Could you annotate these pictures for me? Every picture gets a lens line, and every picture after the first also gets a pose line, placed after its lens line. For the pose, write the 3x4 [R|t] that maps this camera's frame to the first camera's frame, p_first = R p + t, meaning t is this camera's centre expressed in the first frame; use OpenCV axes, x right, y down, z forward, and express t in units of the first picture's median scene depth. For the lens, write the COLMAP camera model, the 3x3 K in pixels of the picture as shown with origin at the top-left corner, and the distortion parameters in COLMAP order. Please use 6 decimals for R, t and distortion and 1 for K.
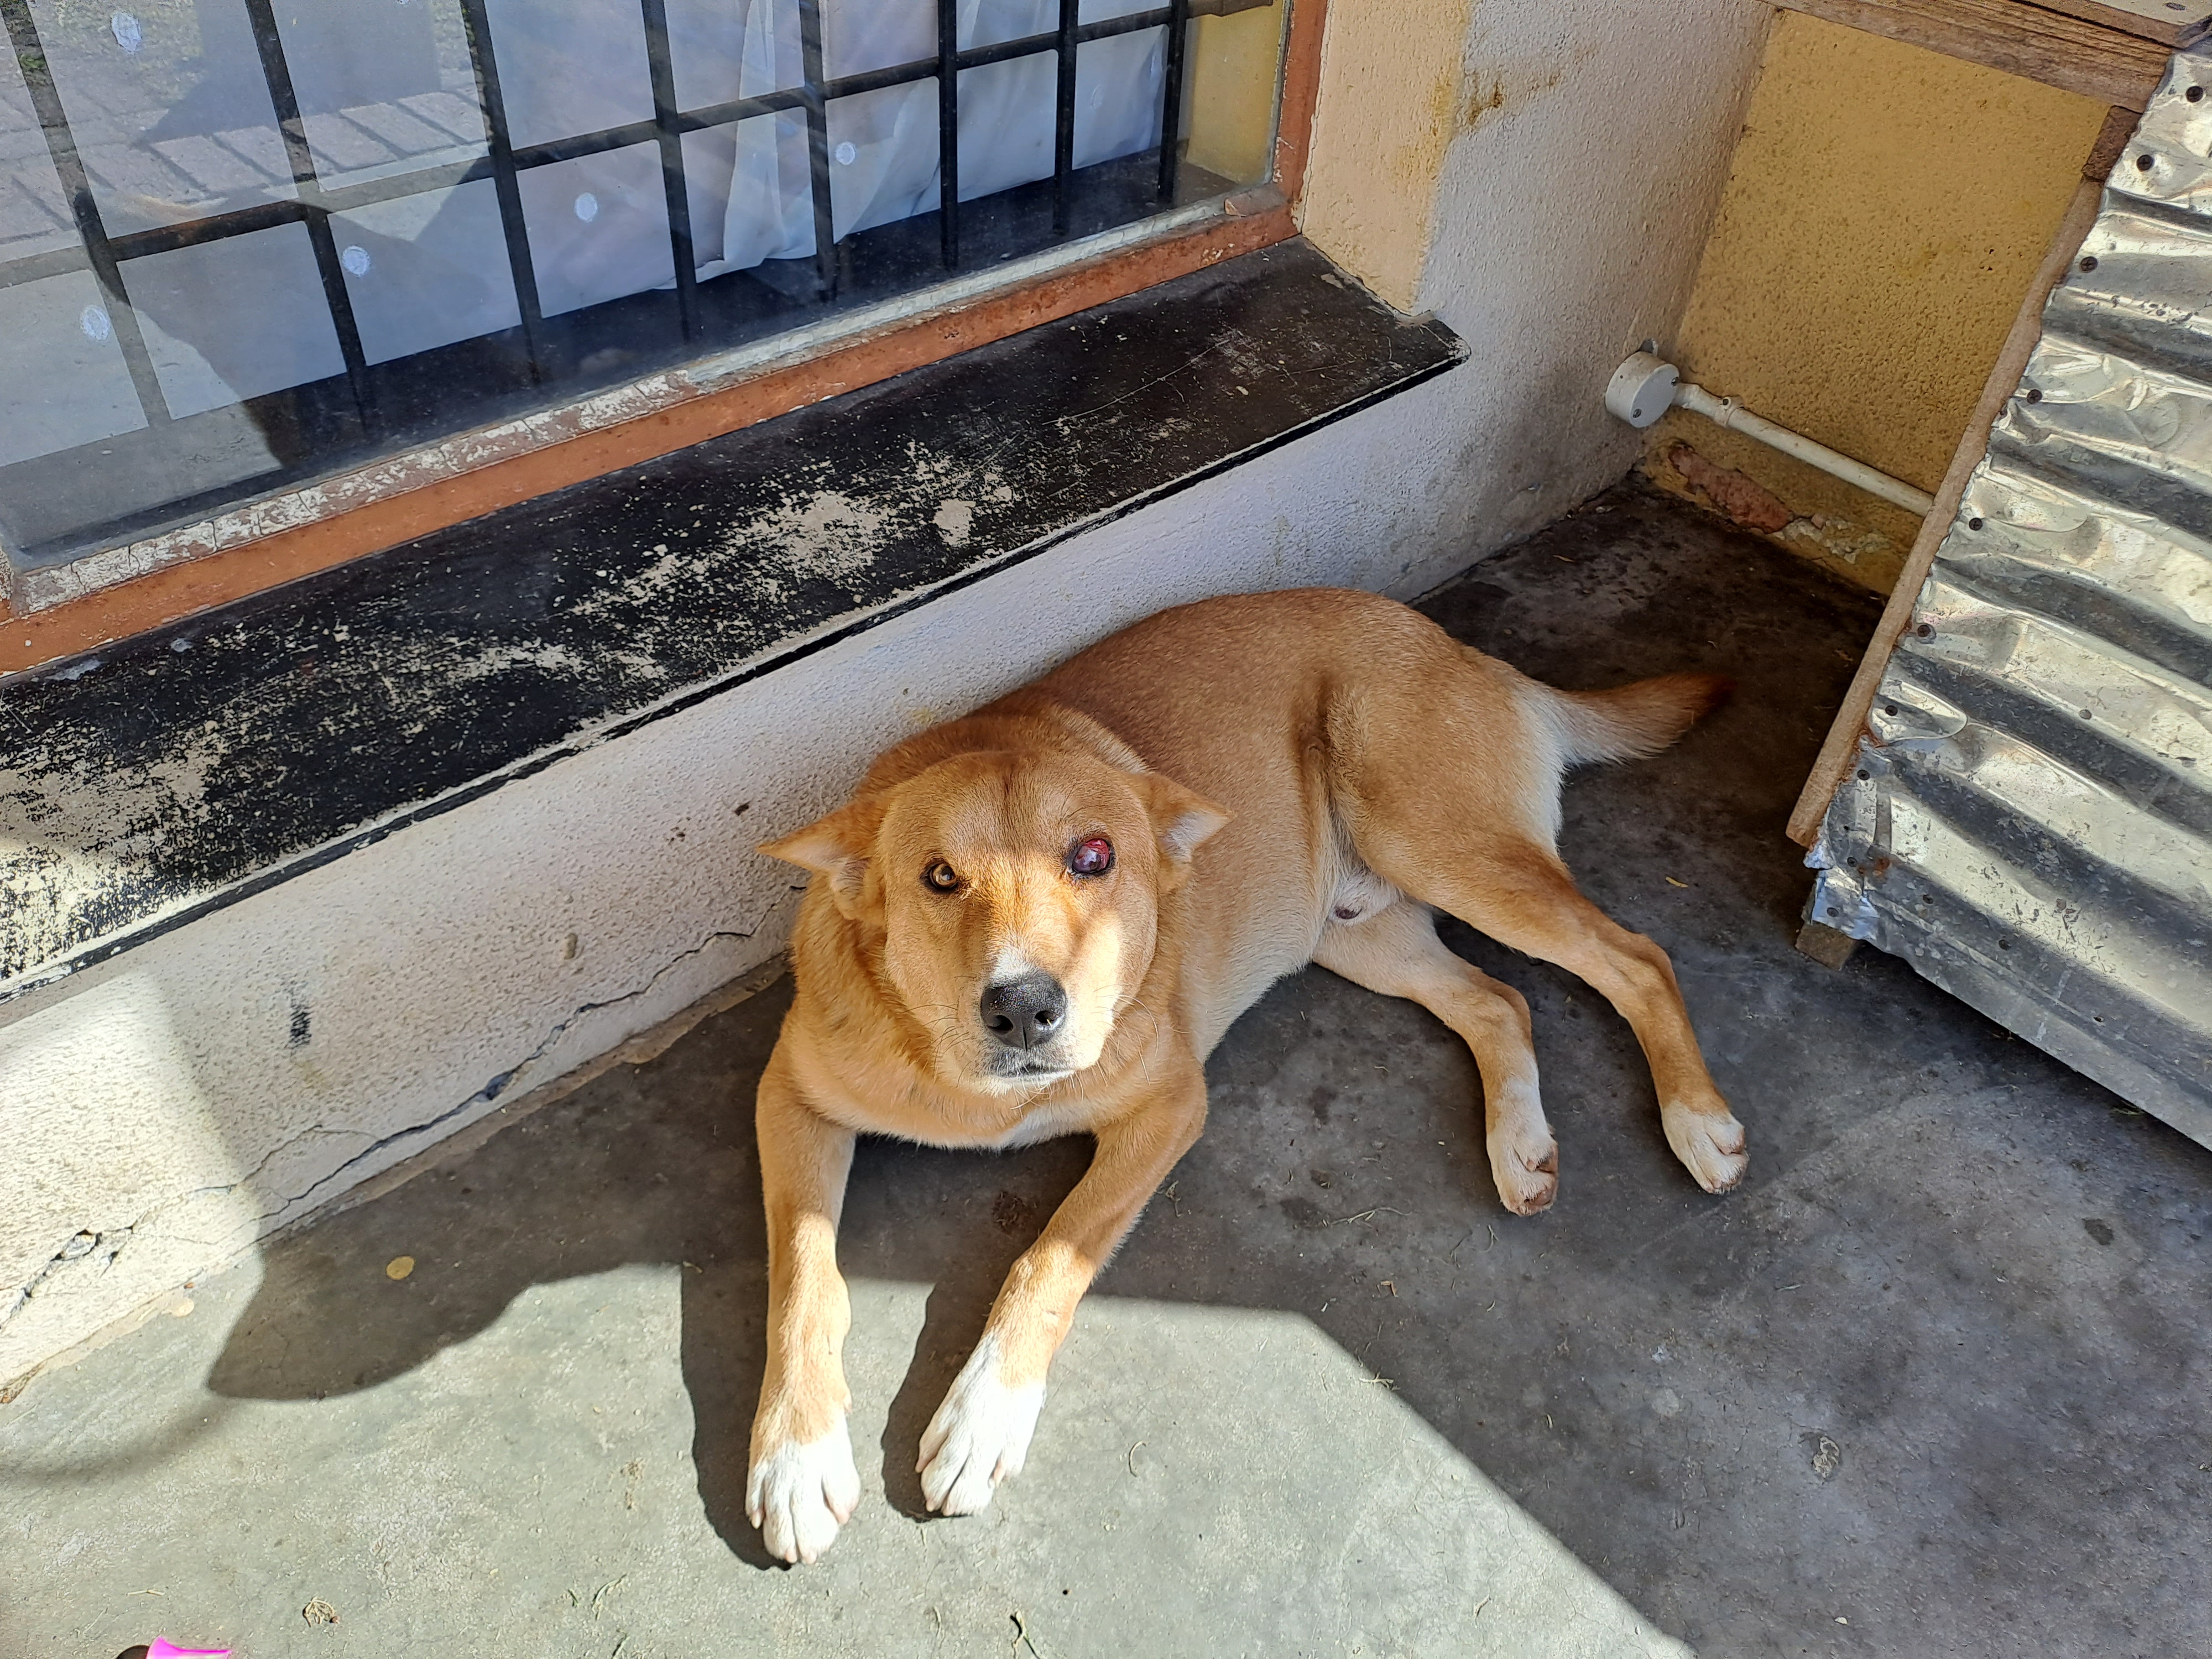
lens RADIAL K [[1654.1, 0, 1108.3], [0, 1654.1, 818.4], [0, 0, 1]] dist [0.183107, -0.317350]
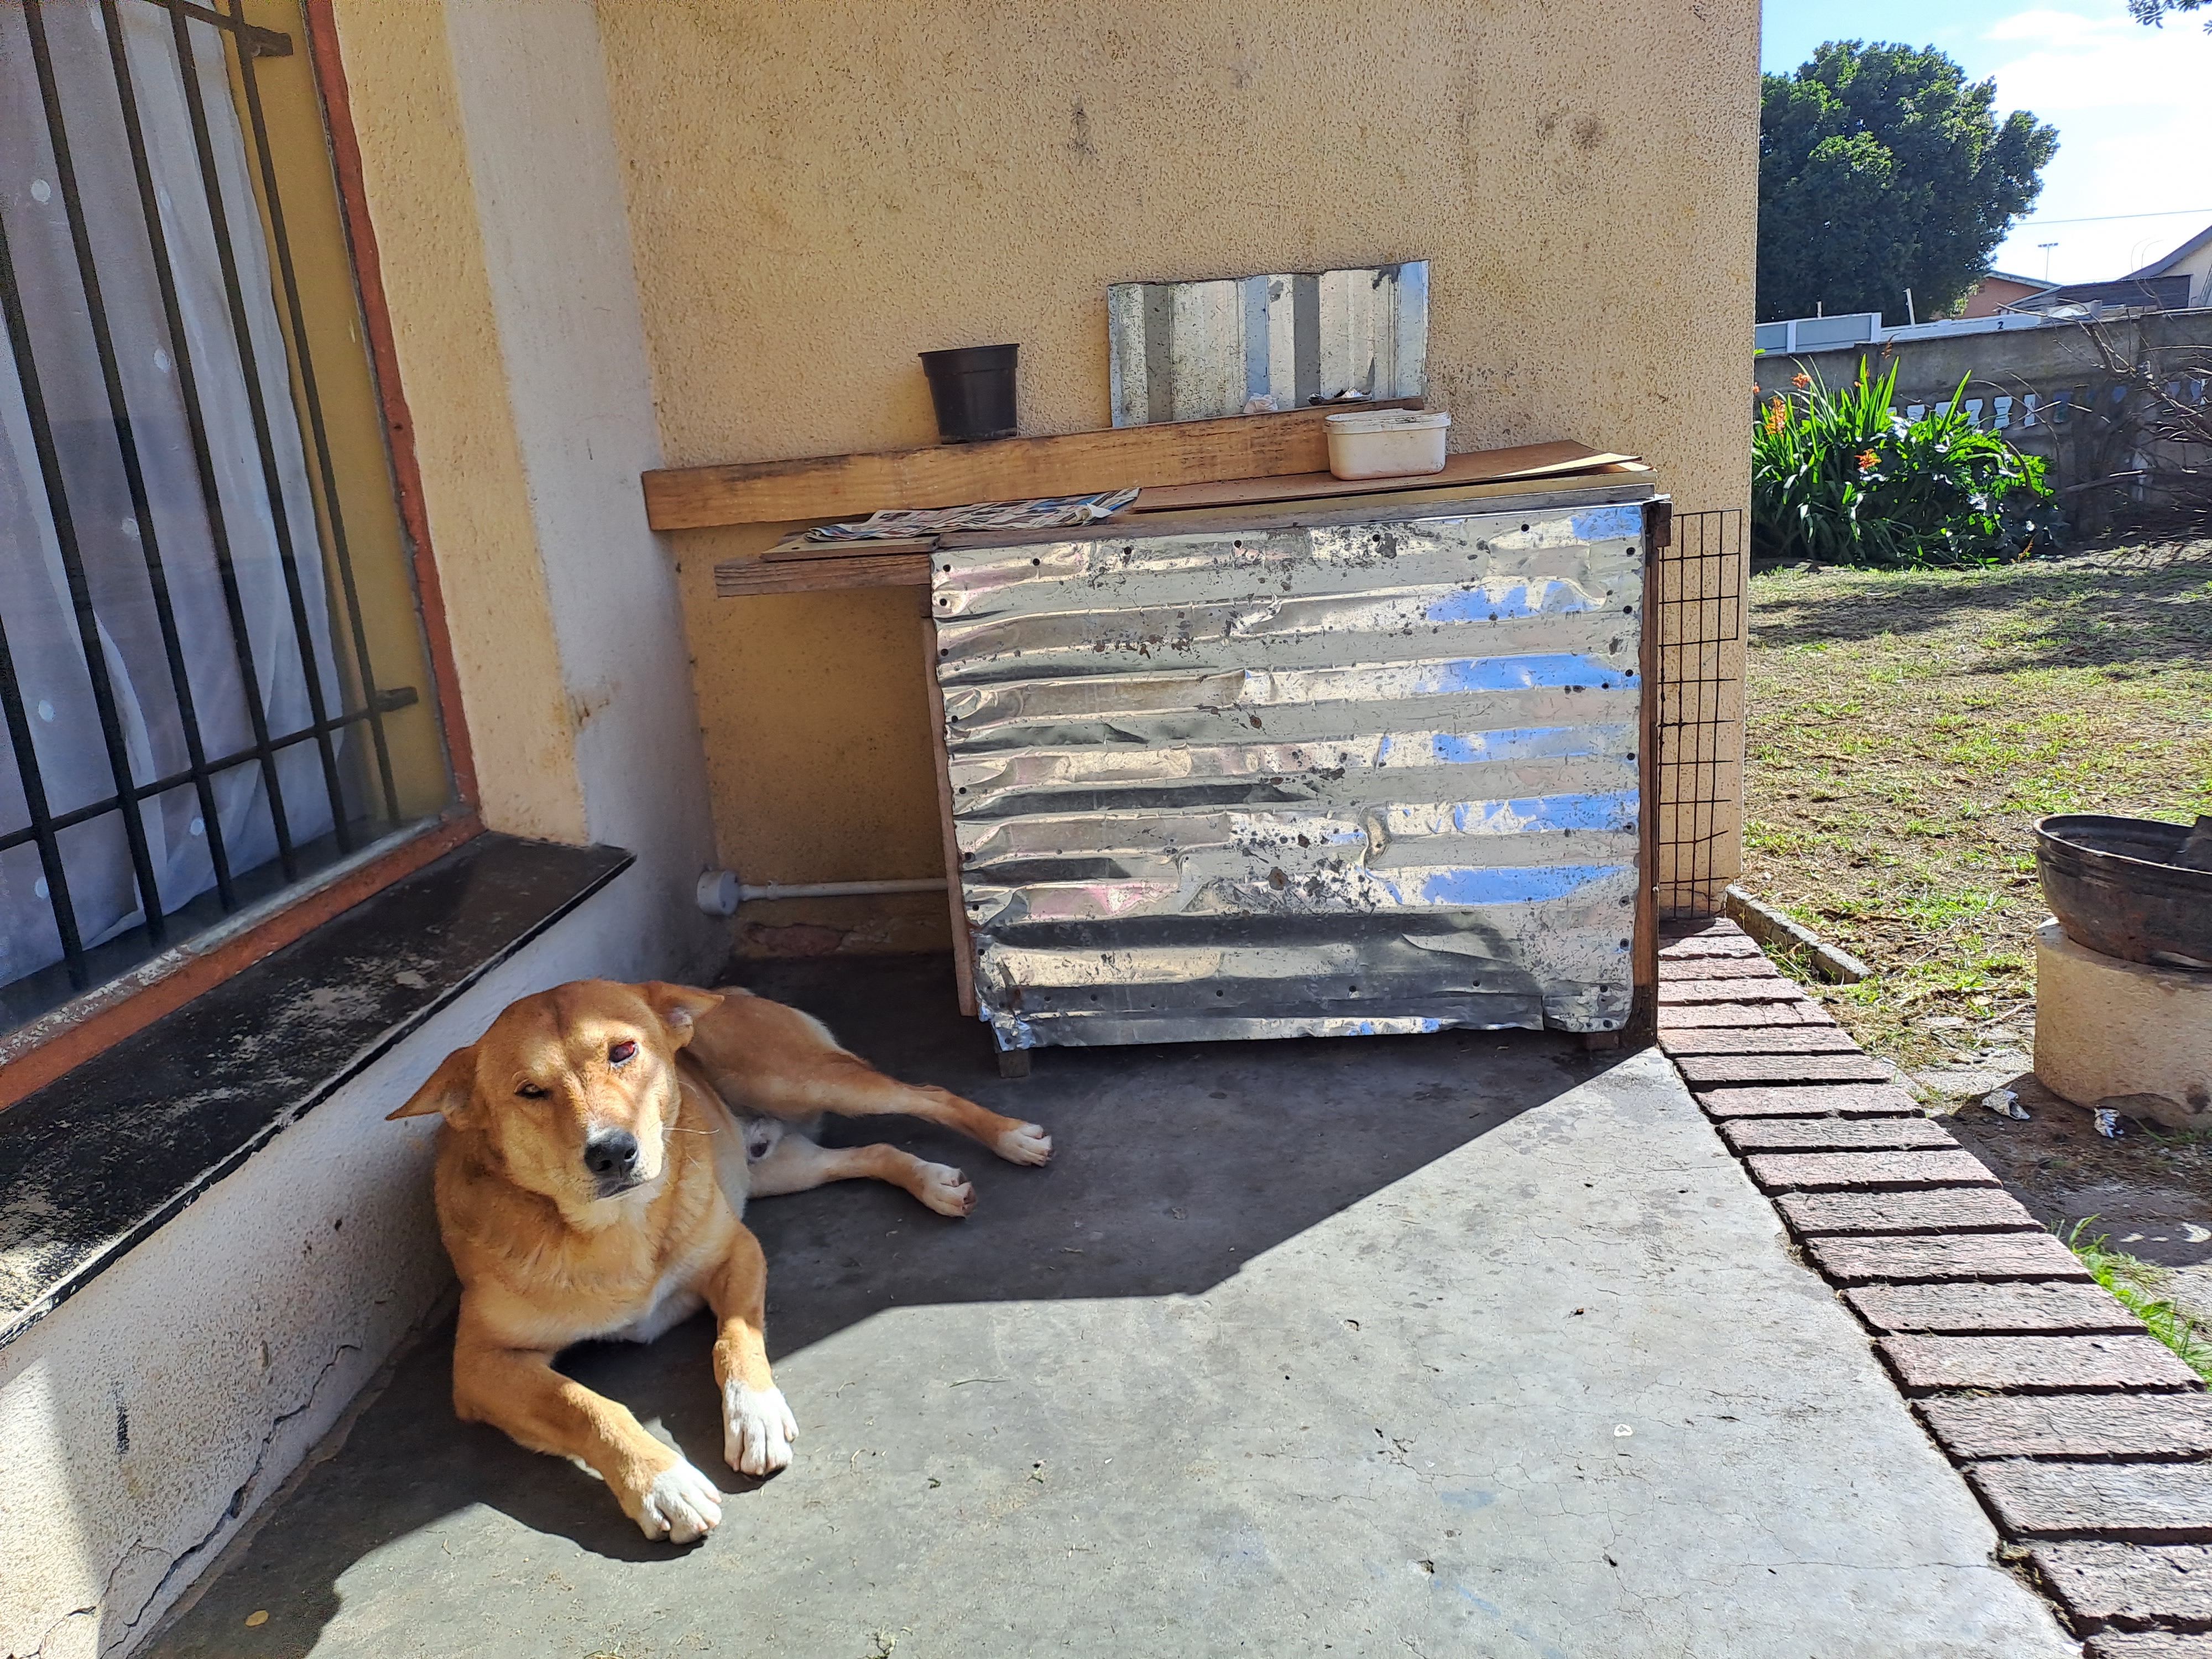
lens RADIAL K [[1664.3, 0, 1082.4], [0, 1664.3, 834.7], [0, 0, 1]] dist [0.088453, -0.060774]
pose [[0.730403, -0.283557, 0.621375, -0.511083], [0.539720, 0.797151, -0.270651, 0.405814], [-0.418585, 0.533053, 0.735283, -0.357197]]
